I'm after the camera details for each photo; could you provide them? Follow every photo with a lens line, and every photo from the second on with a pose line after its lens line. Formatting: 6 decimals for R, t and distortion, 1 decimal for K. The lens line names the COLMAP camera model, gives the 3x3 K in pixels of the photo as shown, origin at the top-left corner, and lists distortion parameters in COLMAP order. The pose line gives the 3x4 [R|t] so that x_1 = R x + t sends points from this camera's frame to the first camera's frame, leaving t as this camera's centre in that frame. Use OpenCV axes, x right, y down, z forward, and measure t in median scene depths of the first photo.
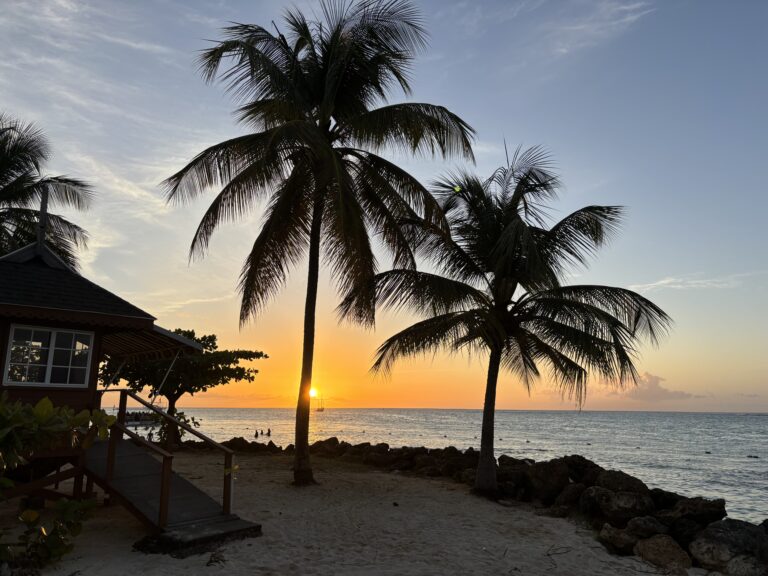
lens RADIAL K [[582.5, 0, 384.0], [0, 582.5, 288.0], [0, 0, 1]] dist [0.054365, -0.064404]
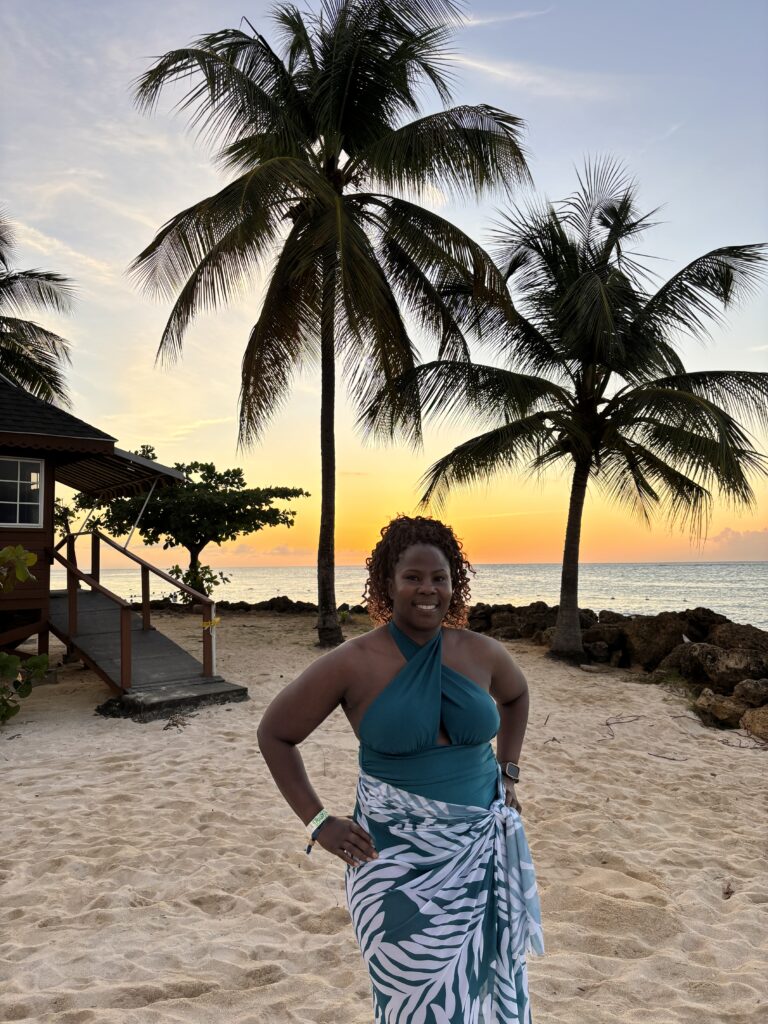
lens RADIAL K [[779.7, 0, 386.3], [0, 779.7, 517.2], [0, 0, 1]] dist [0.056012, -0.061654]
pose [[0.989728, -0.028990, -0.139993, 0.084984], [0.048484, 0.989256, 0.137921, 0.020655], [0.134490, -0.143292, 0.980500, 0.003240]]
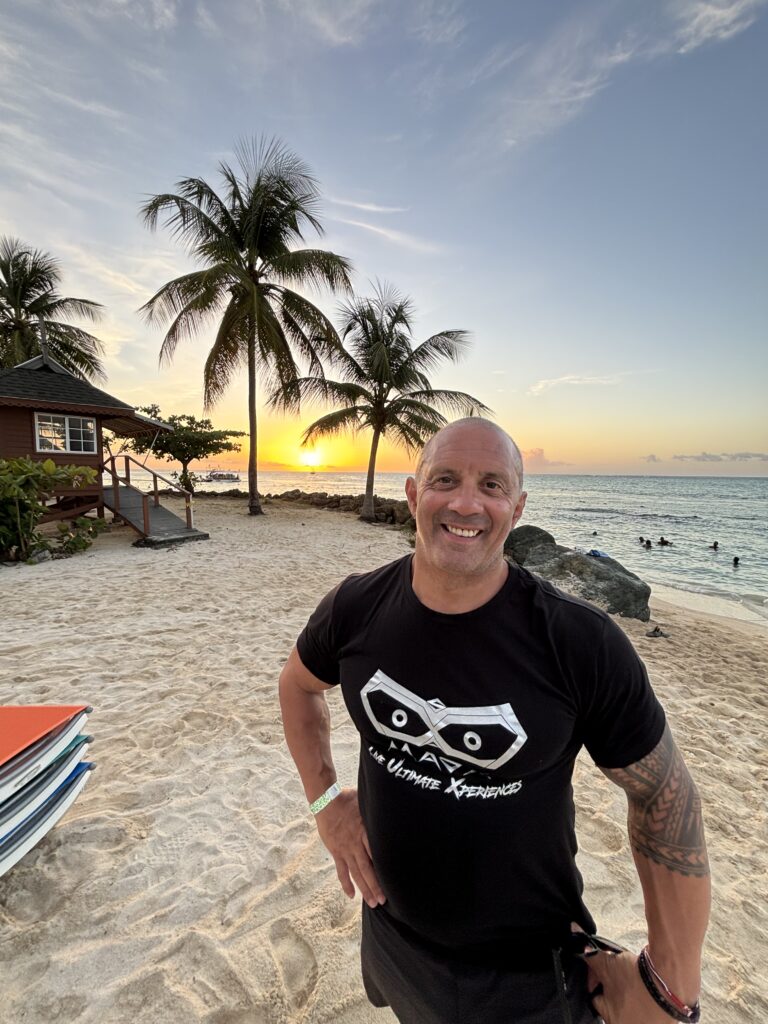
lens RADIAL K [[413.9, 0, 387.8], [0, 413.9, 512.9], [0, 0, 1]] dist [-0.011051, 0.003705]
pose [[0.997828, -0.002218, 0.065840, 0.147061], [-0.017417, 0.954988, 0.296133, -0.015059], [-0.063533, -0.296637, 0.952875, -0.108103]]
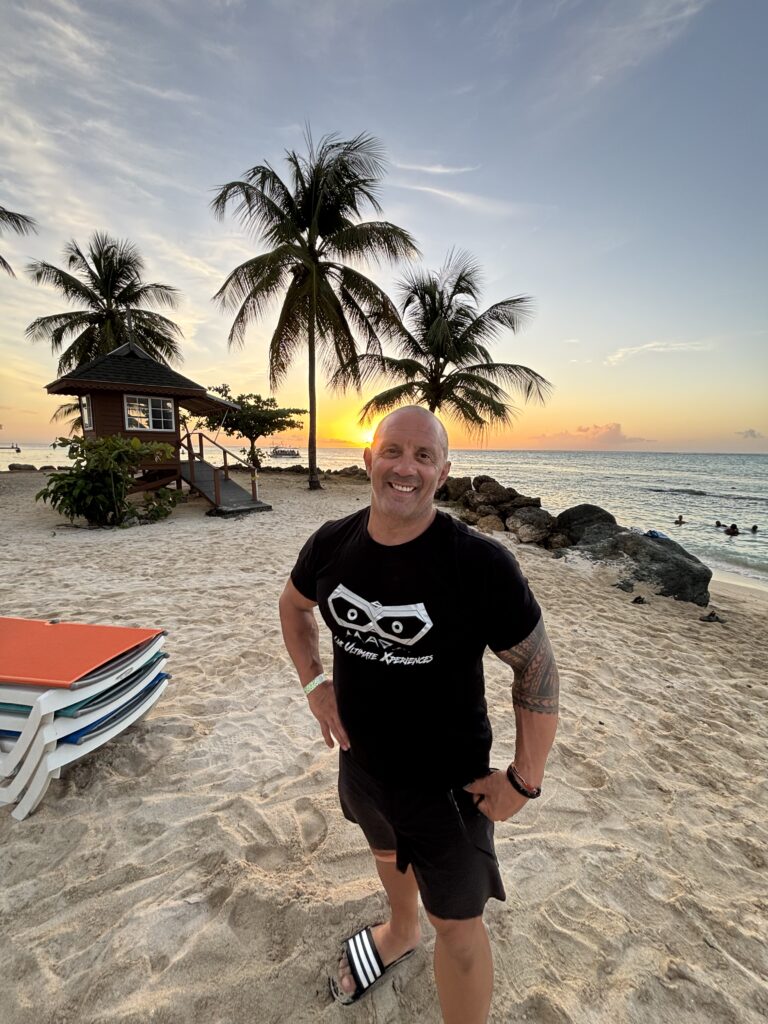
lens RADIAL K [[416.3, 0, 386.8], [0, 416.3, 511.7], [0, 0, 1]] dist [-0.008643, -0.000054]
pose [[0.996569, 0.017941, -0.080797, 0.163672], [0.011147, 0.938234, 0.345821, -0.019096], [0.082011, -0.345535, 0.934815, -0.130582]]
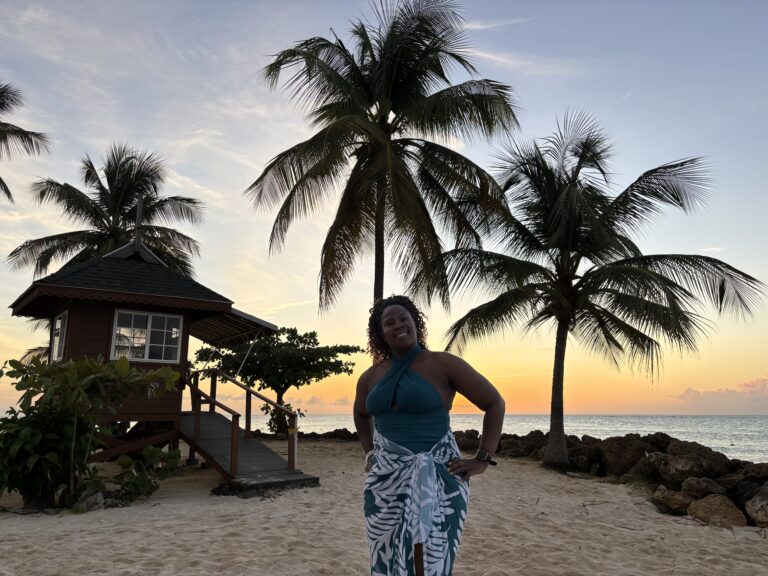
lens RADIAL K [[584.8, 0, 388.2], [0, 584.8, 289.8], [0, 0, 1]] dist [0.056012, -0.061654]
pose [[0.980294, -0.049750, -0.191179, 0.093097], [0.048460, 0.998760, -0.011420, 0.042486], [0.191510, 0.001931, 0.981489, -0.043454]]
